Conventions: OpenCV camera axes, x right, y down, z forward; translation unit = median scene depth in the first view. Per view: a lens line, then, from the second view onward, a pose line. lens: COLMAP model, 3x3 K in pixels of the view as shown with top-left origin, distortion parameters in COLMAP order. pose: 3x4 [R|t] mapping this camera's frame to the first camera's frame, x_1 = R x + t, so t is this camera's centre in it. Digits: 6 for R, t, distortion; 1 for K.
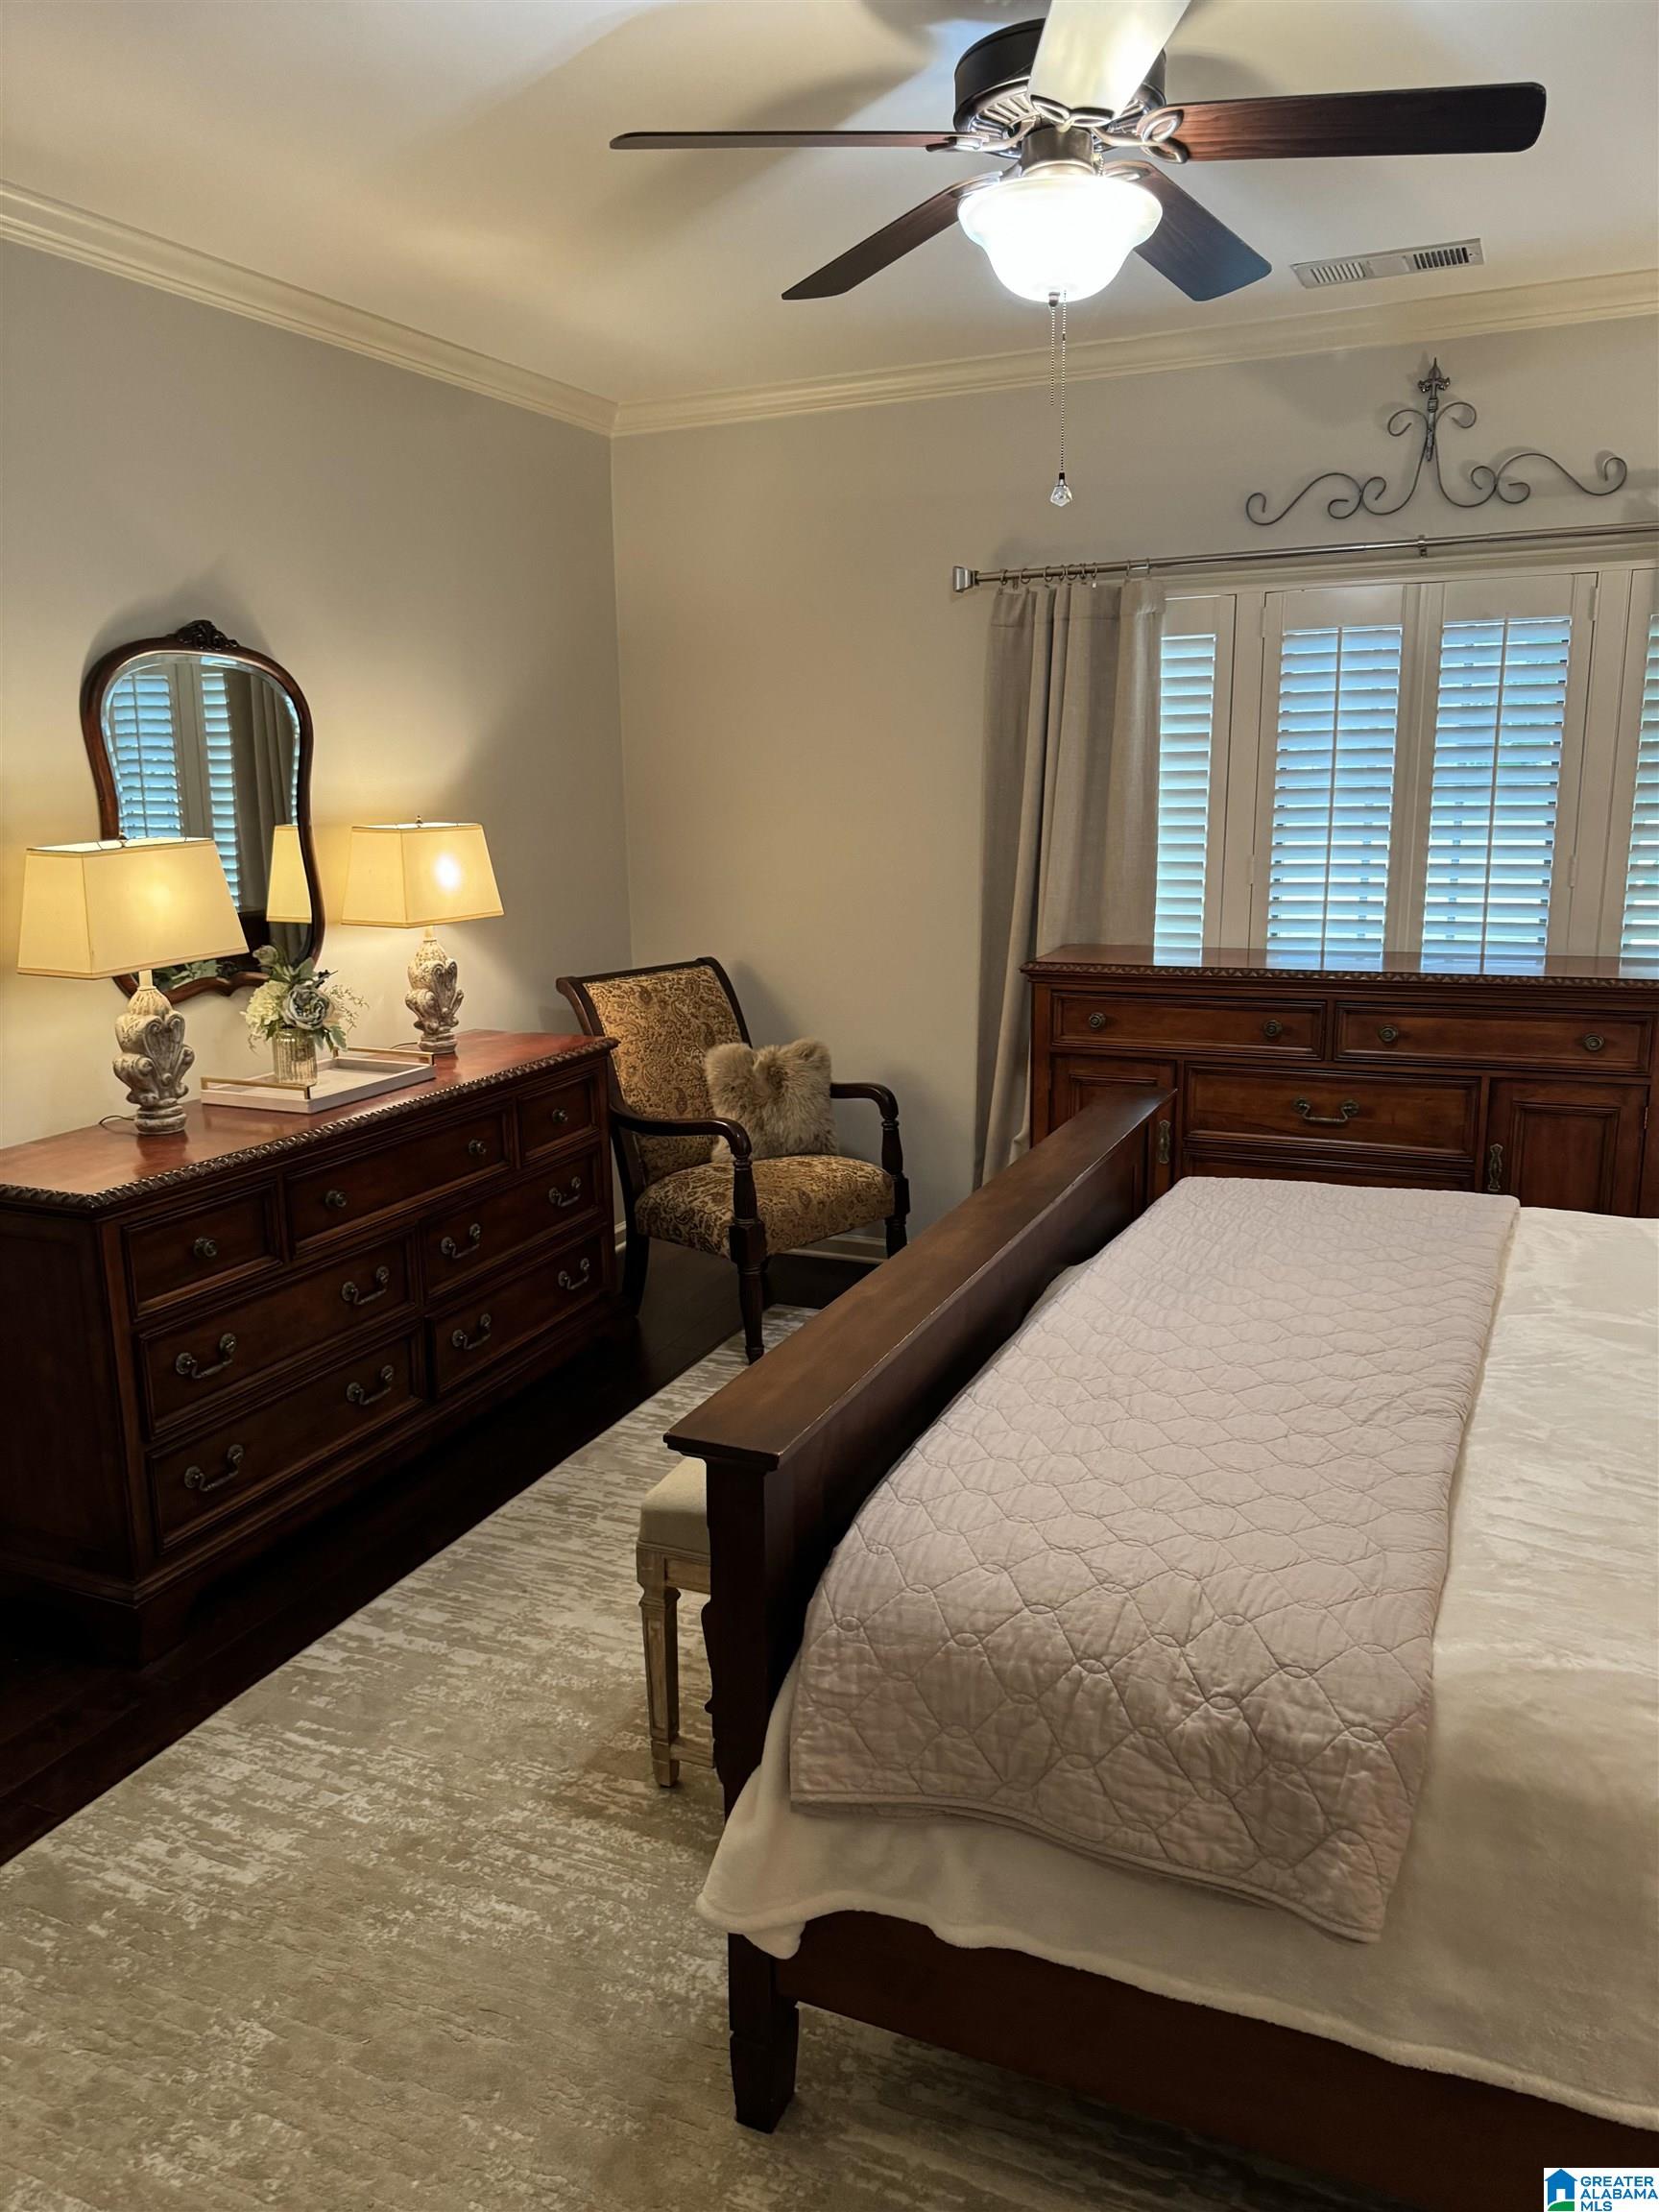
lens RADIAL K [[1572.3, 0, 832.6], [0, 1572.3, 1102.0], [0, 0, 1]] dist [0.033470, -0.006683]
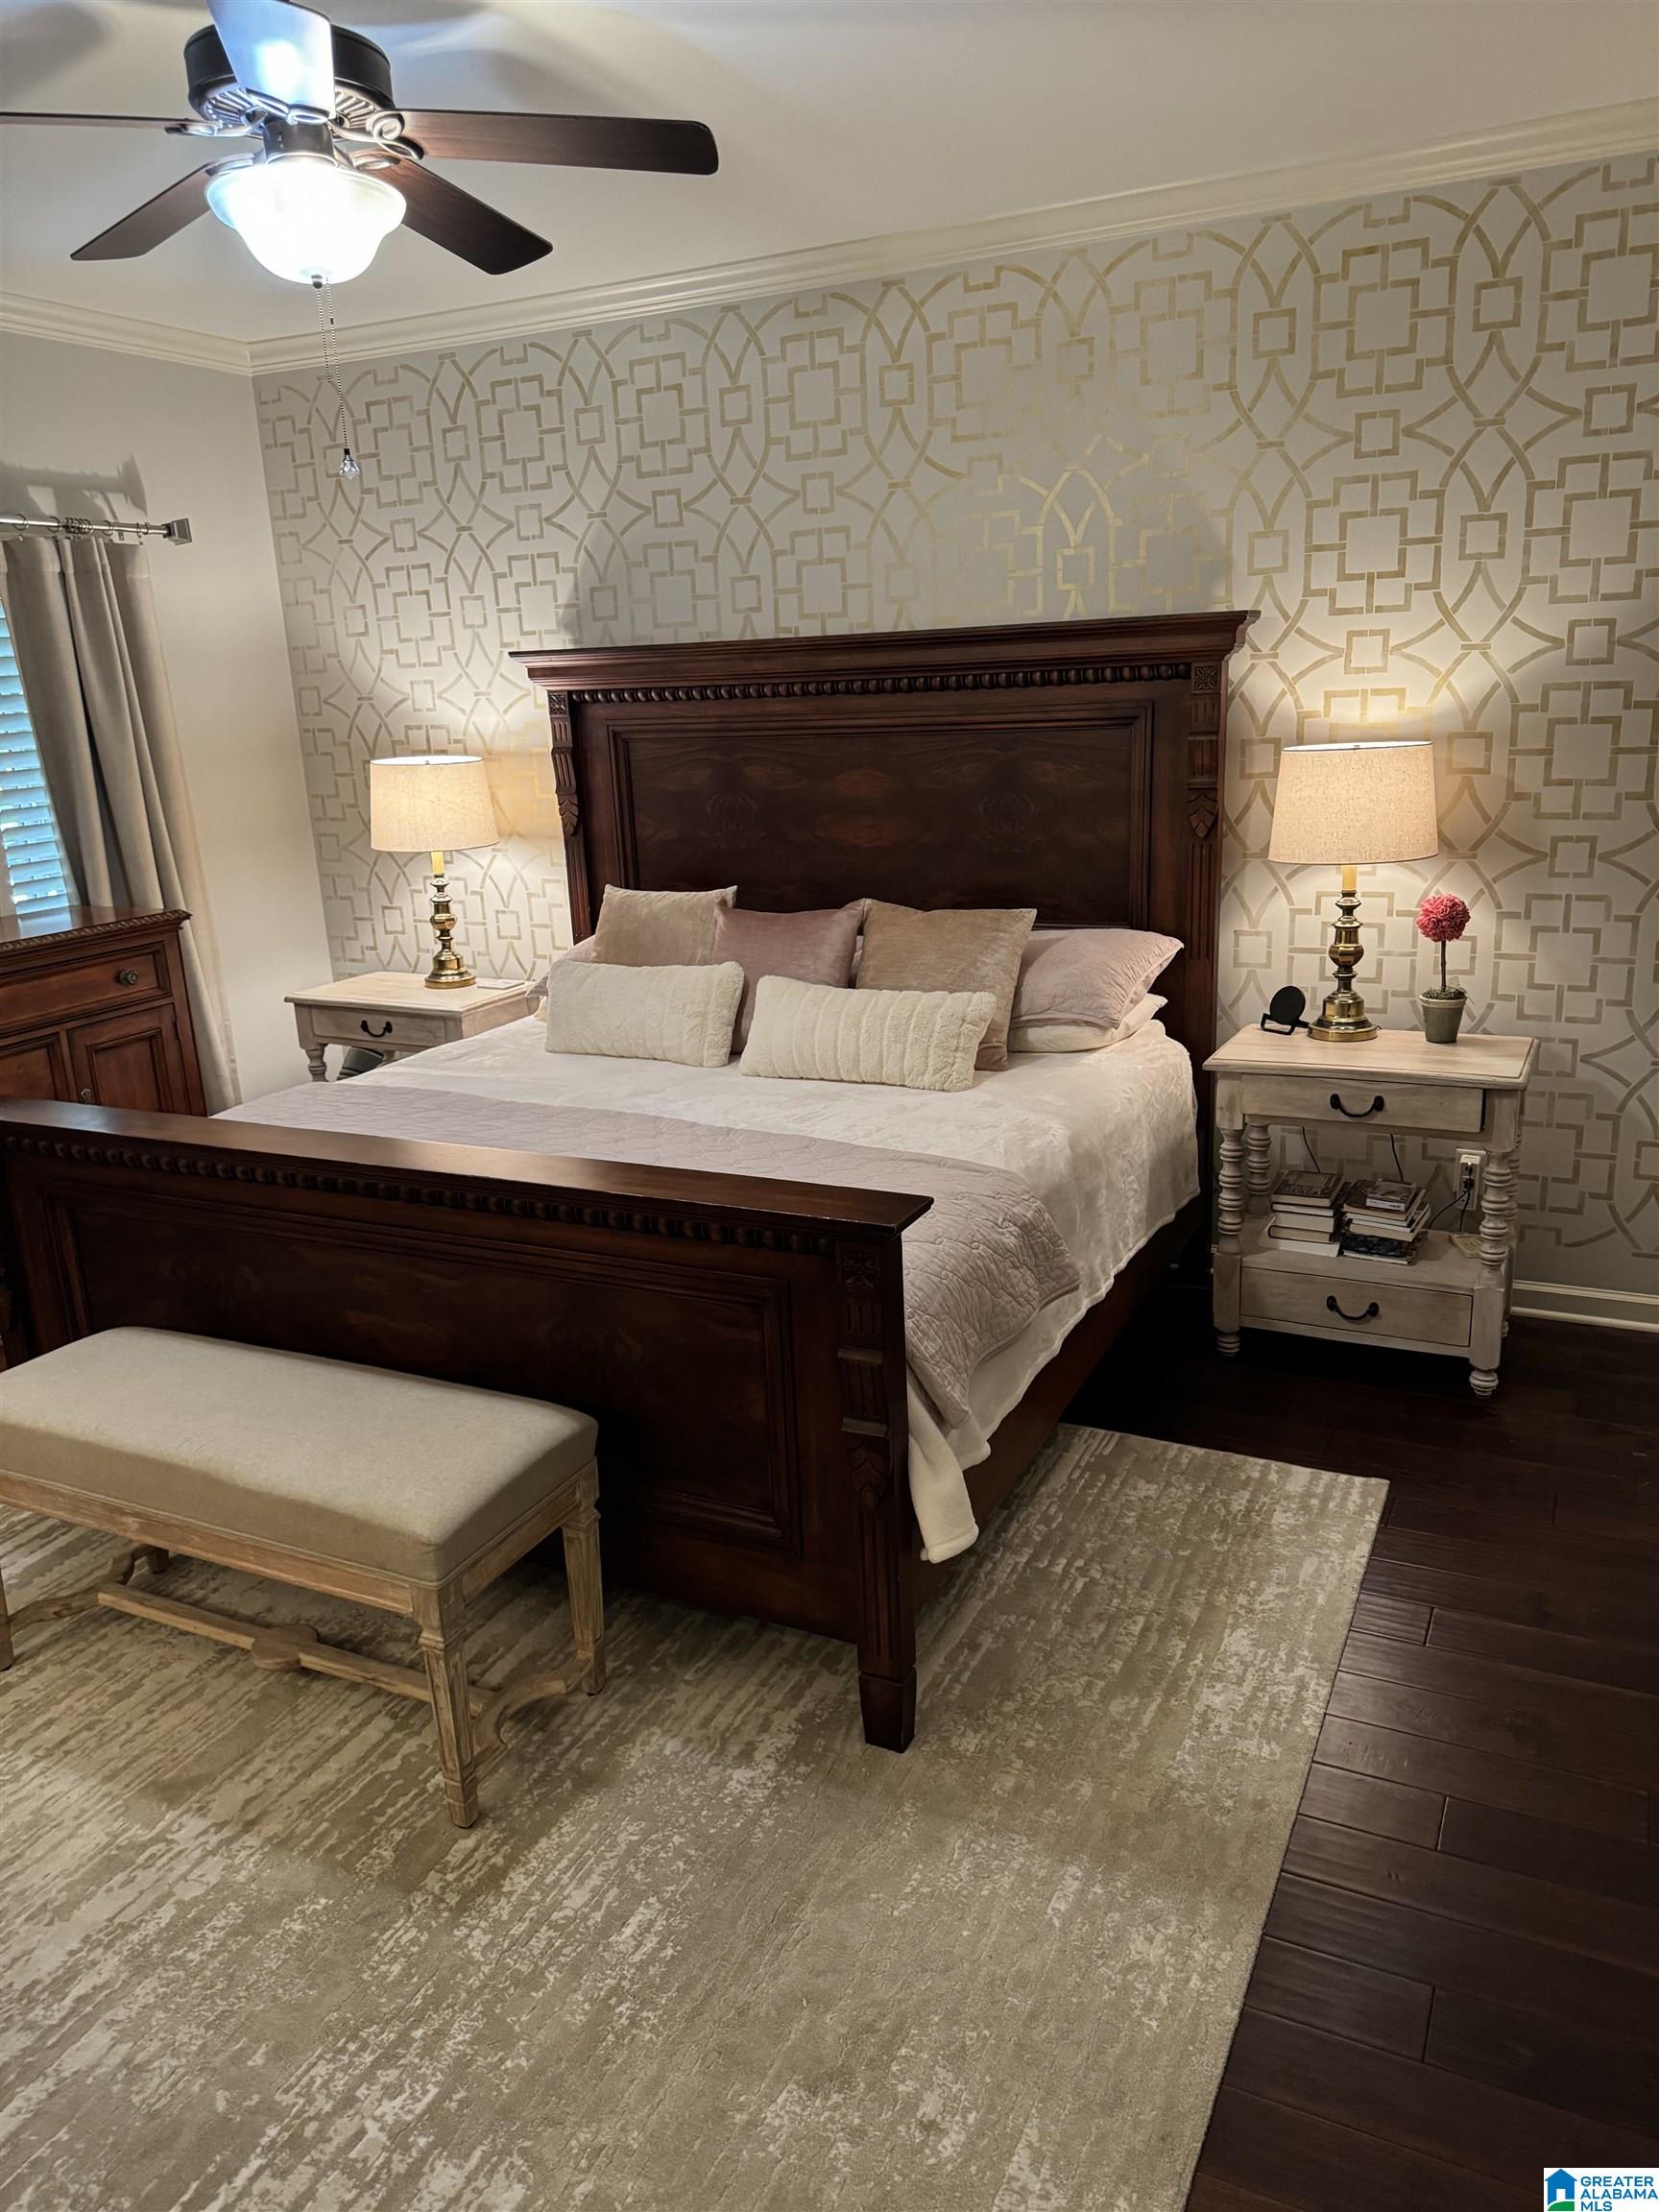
lens RADIAL K [[1572.3, 0, 834.0], [0, 1572.3, 1111.5], [0, 0, 1]] dist [0.033470, -0.006683]
pose [[0.048078, -0.246778, 0.967879, -0.875561], [0.259683, 0.938766, 0.226456, -0.102213], [-0.964496, 0.240454, 0.109218, 0.603862]]
